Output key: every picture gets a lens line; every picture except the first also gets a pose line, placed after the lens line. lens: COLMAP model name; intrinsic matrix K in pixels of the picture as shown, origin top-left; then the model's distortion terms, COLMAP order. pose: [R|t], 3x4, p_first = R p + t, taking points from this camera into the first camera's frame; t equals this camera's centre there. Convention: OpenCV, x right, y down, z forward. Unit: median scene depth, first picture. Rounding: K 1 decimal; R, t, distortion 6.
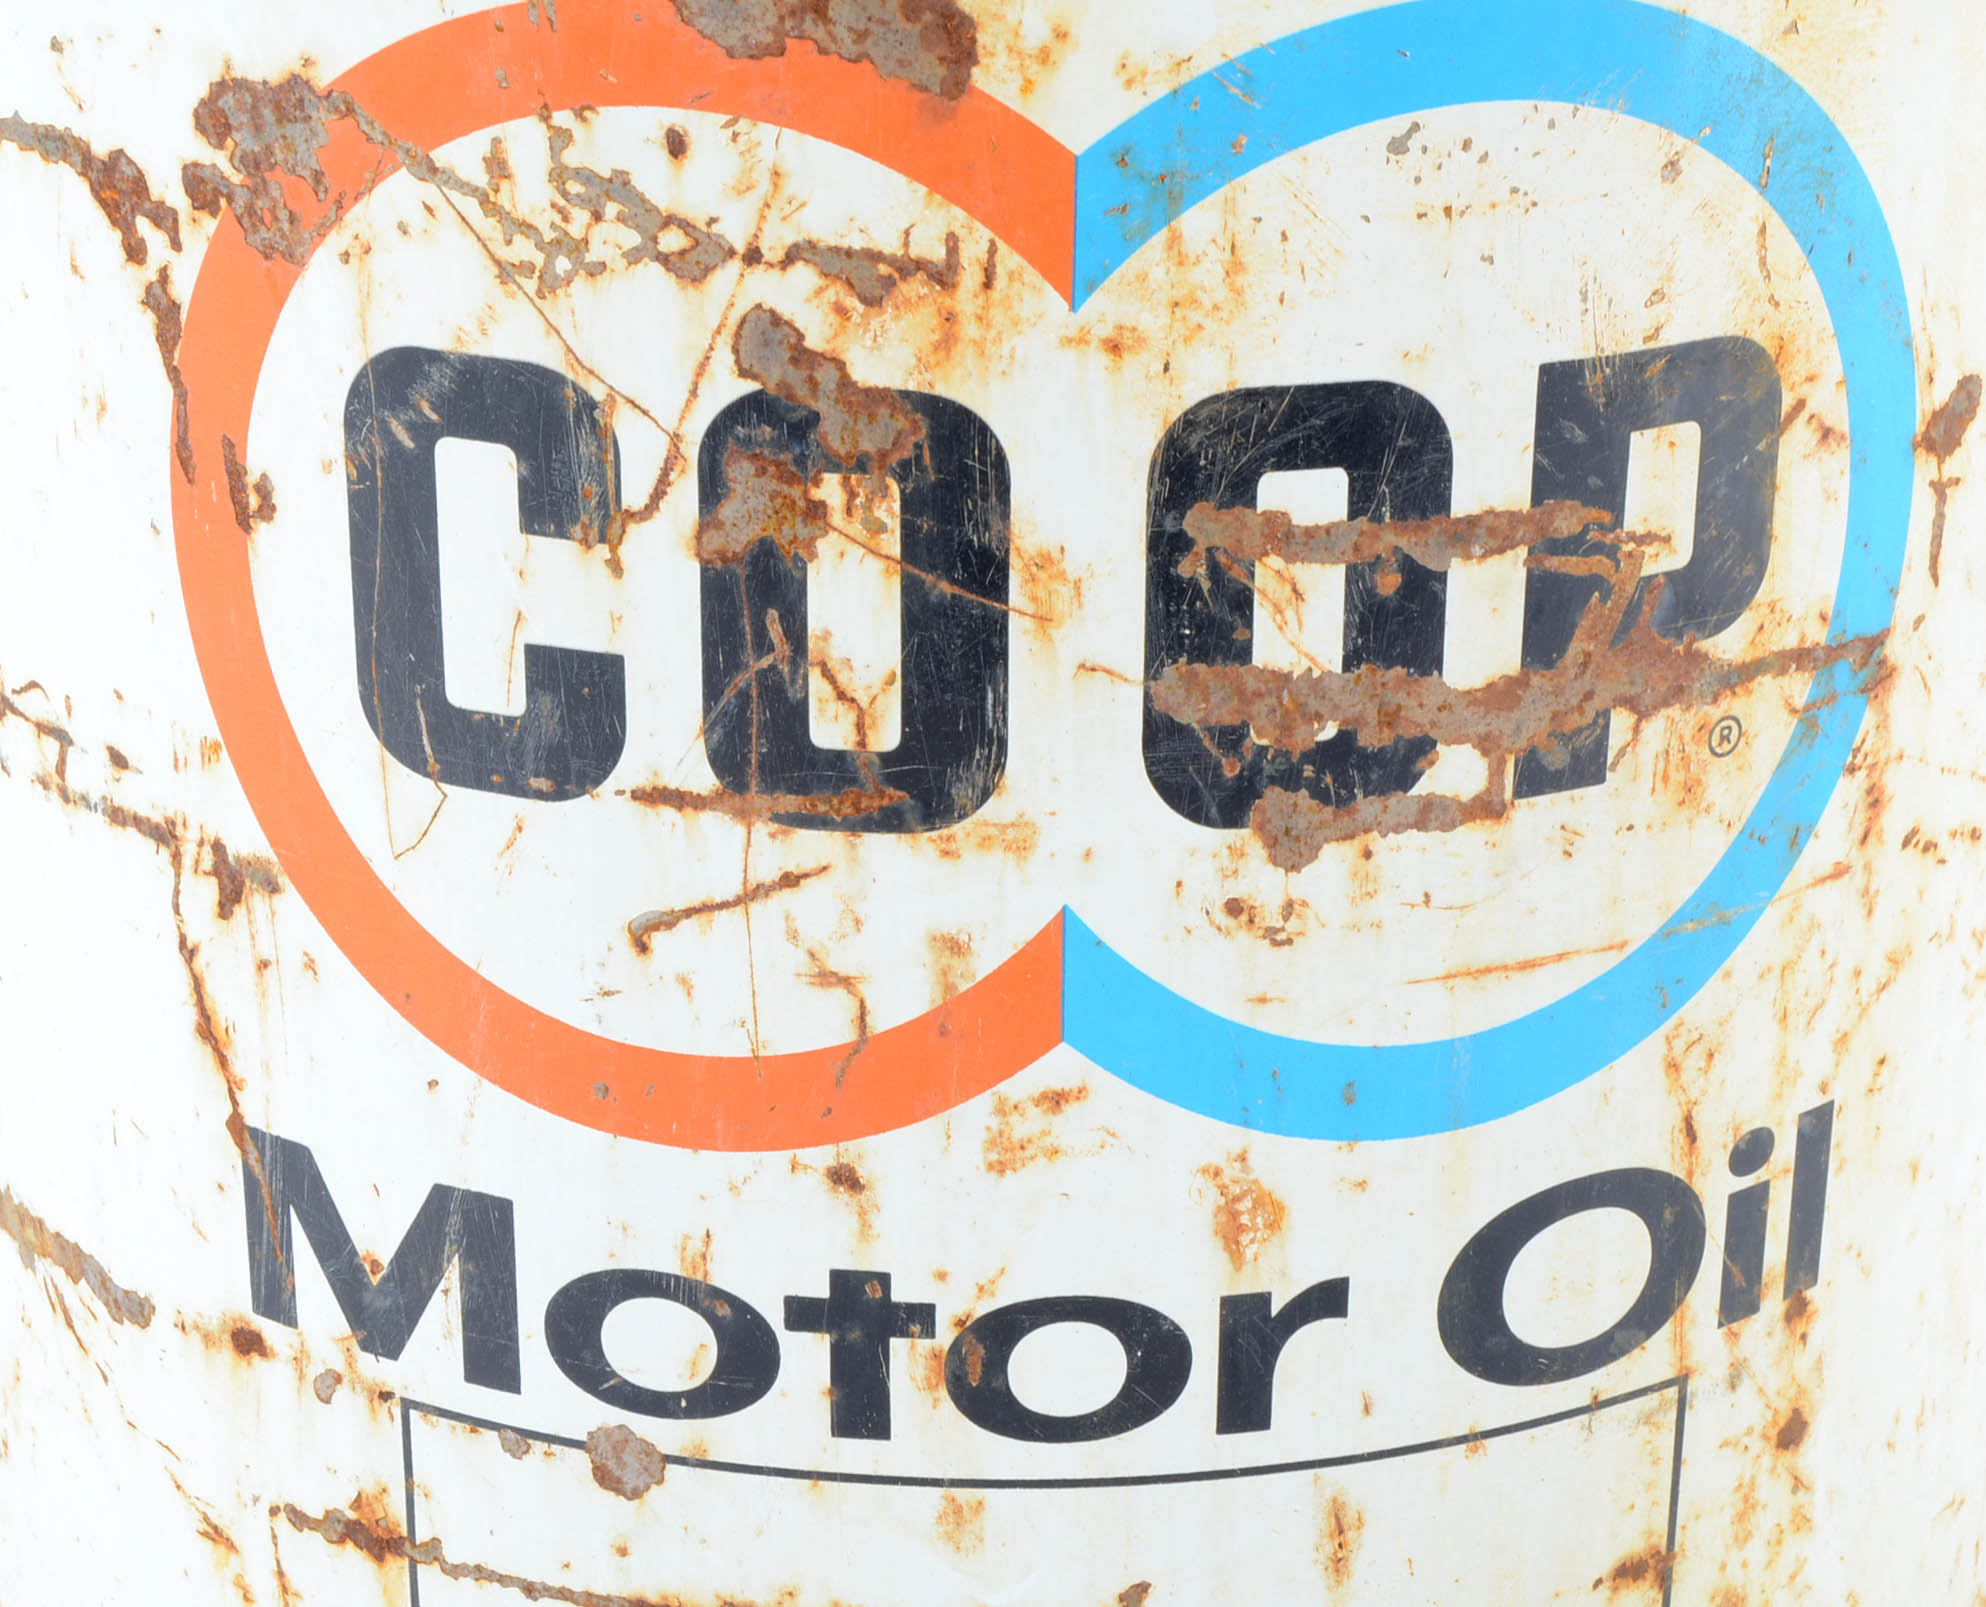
lens RADIAL K [[4407.7, 0, 1029.7], [0, 4407.7, 802.4], [0, 0, 1]] dist [-0.036019, -0.004054]
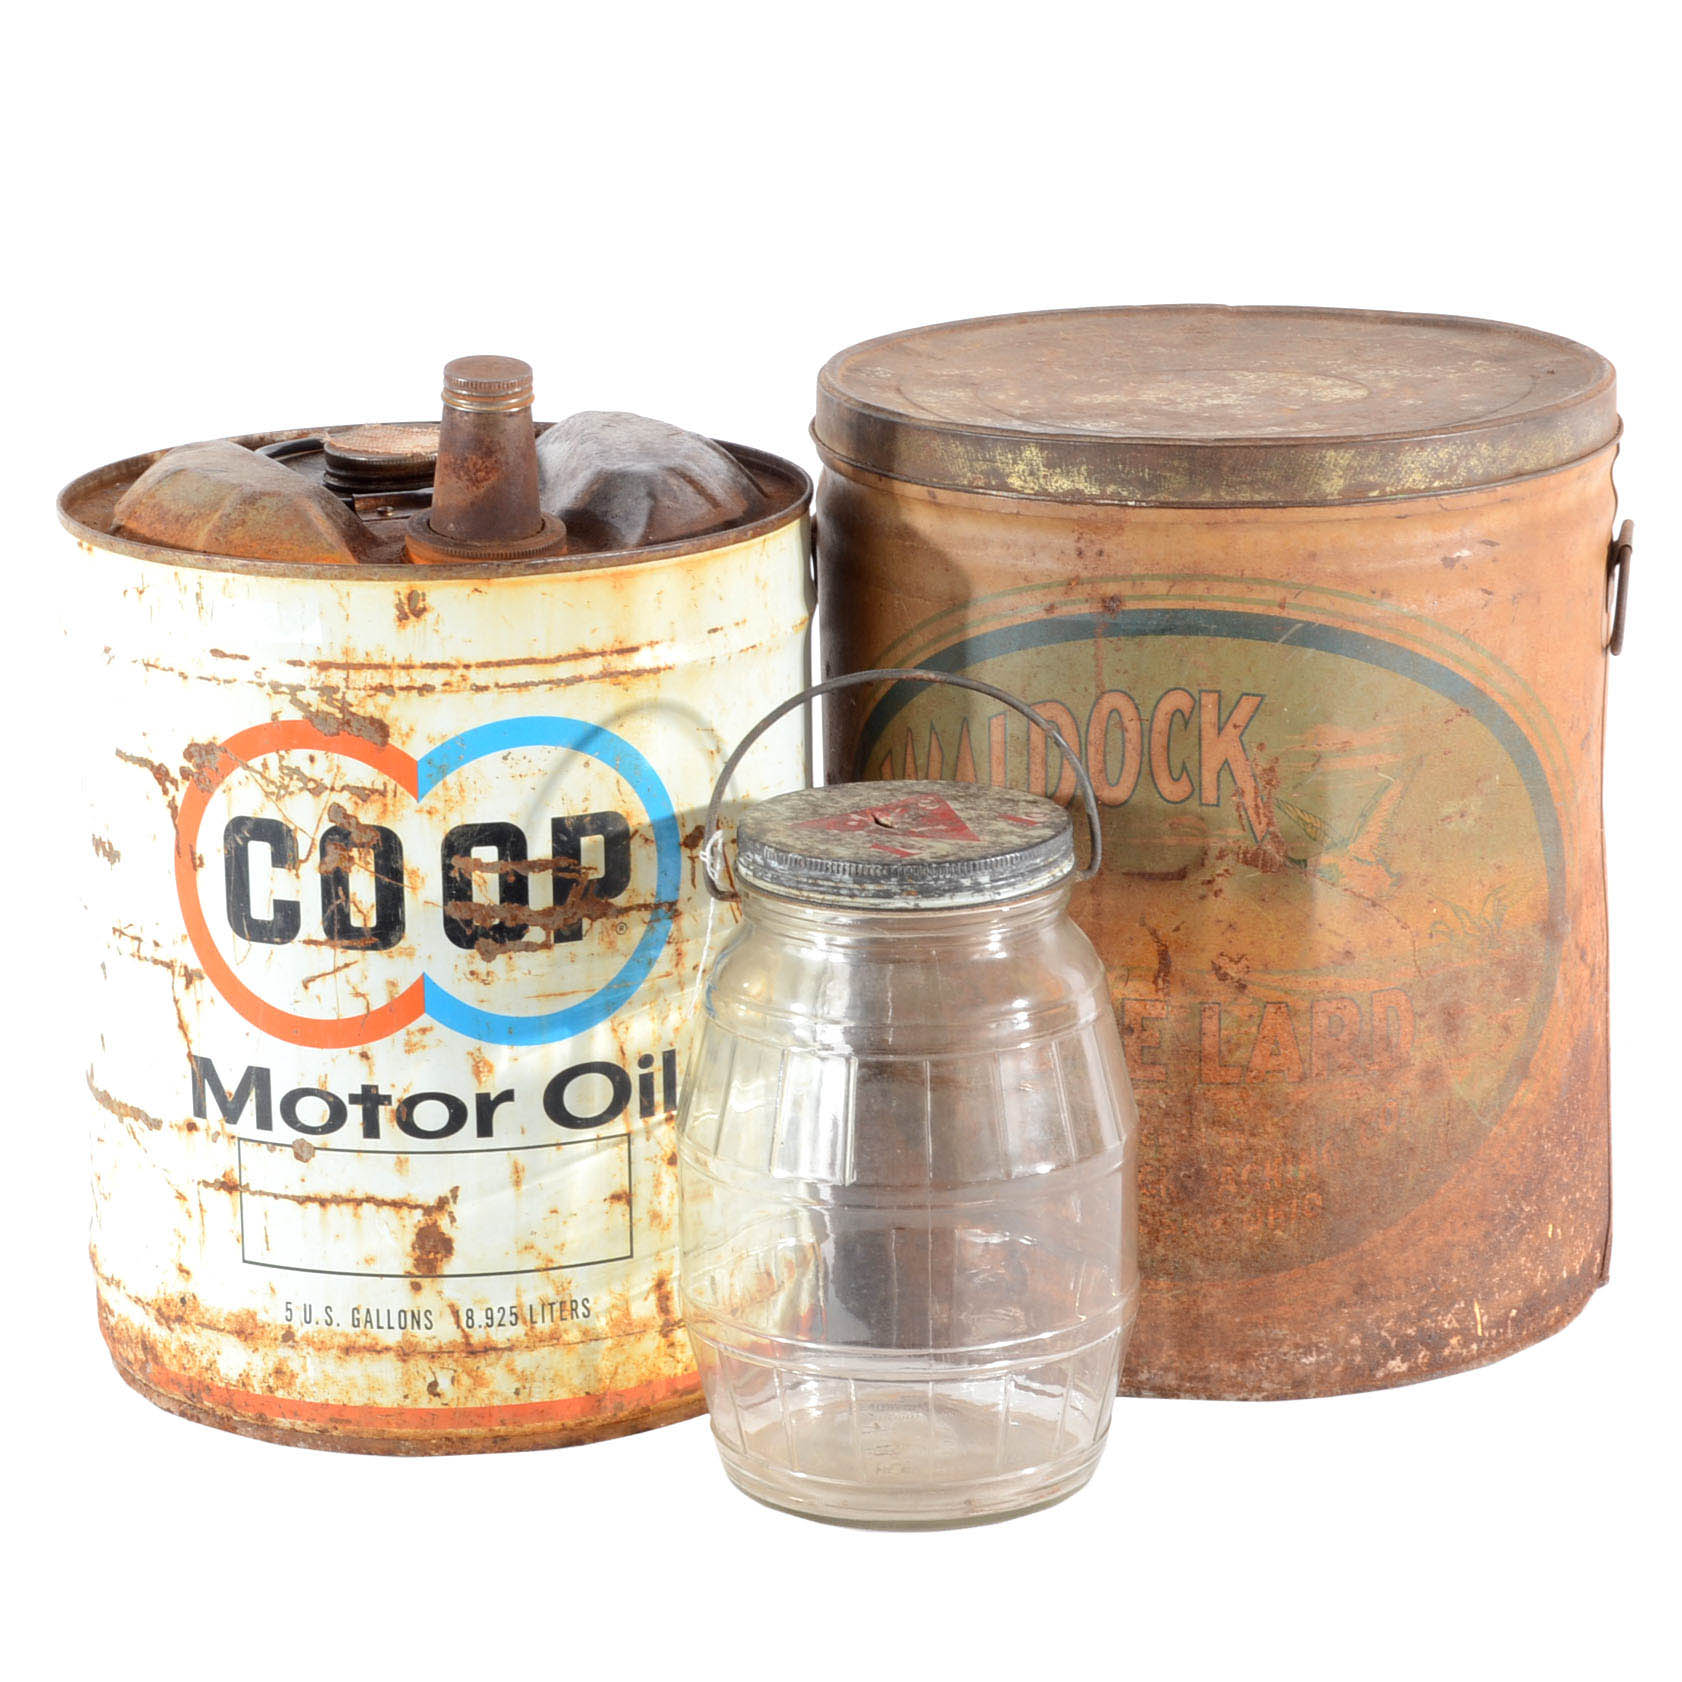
lens RADIAL K [[5291.5, 0, 841.1], [0, 5291.5, 923.4], [0, 0, 1]] dist [-0.019414, 0.724976]
pose [[0.998686, -0.007117, -0.050746, 0.554824], [0.000278, 0.991048, -0.133506, 0.548388], [0.051241, 0.133317, 0.989748, -3.172046]]
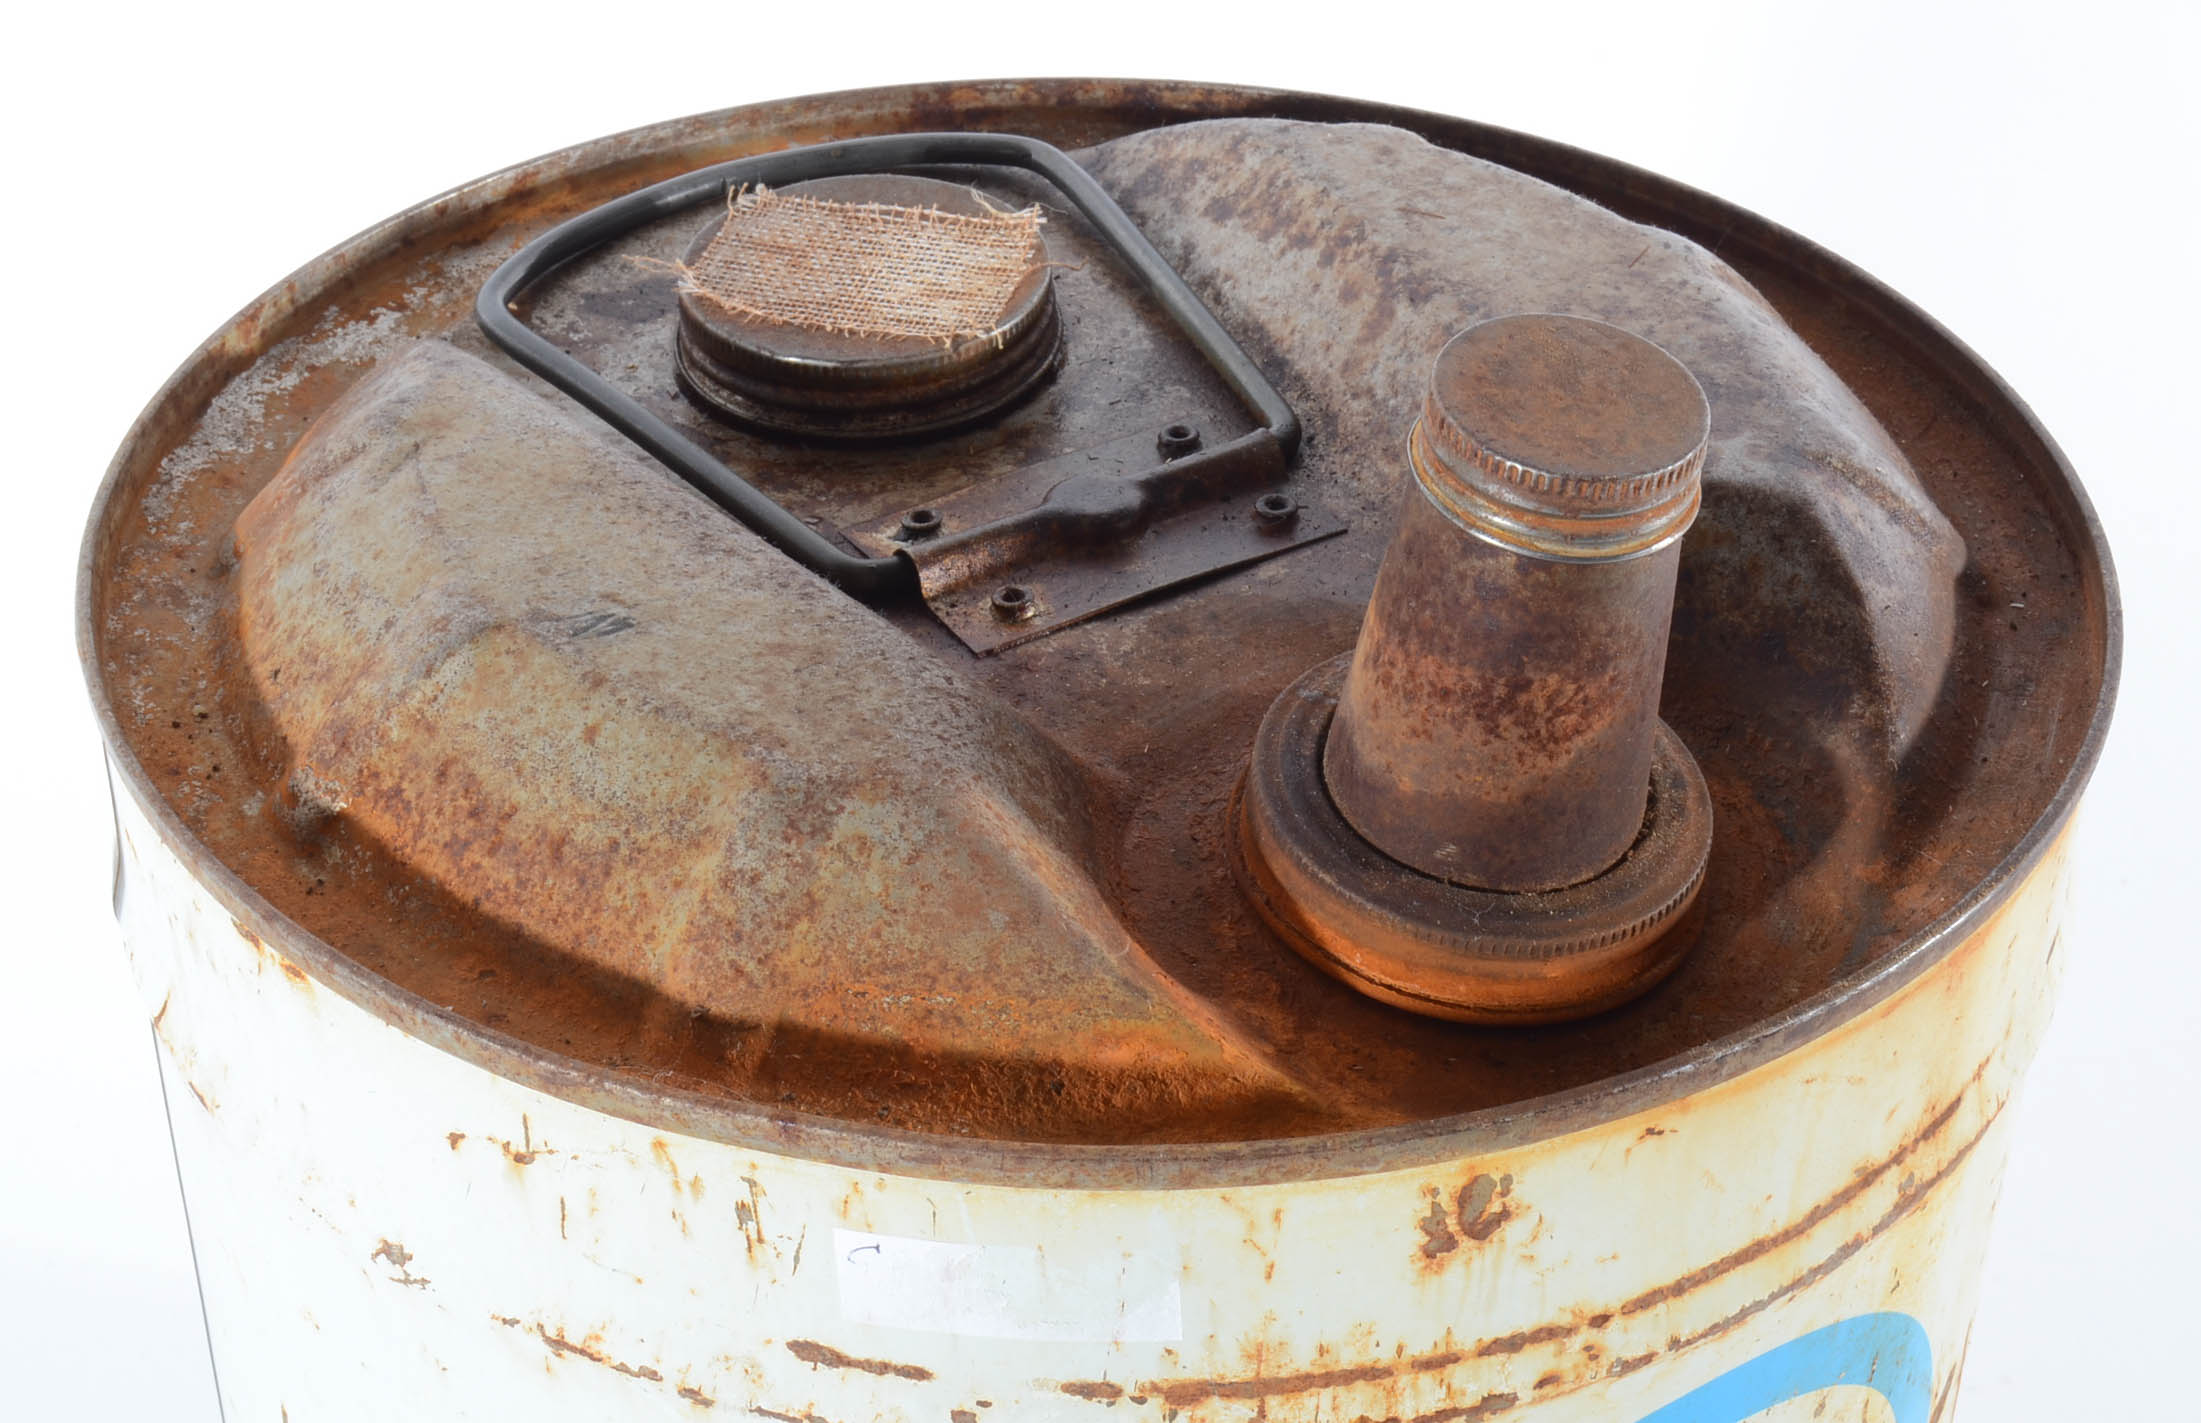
lens RADIAL K [[3416.0, 0, 1100.5], [0, 3416.0, 711.5], [0, 0, 1]] dist [-0.013102, -0.007904]
pose [[0.970776, -0.133806, 0.199225, -0.232411], [0.094074, 0.975874, 0.197027, -0.551247], [-0.220781, -0.172527, 0.959943, 0.096977]]
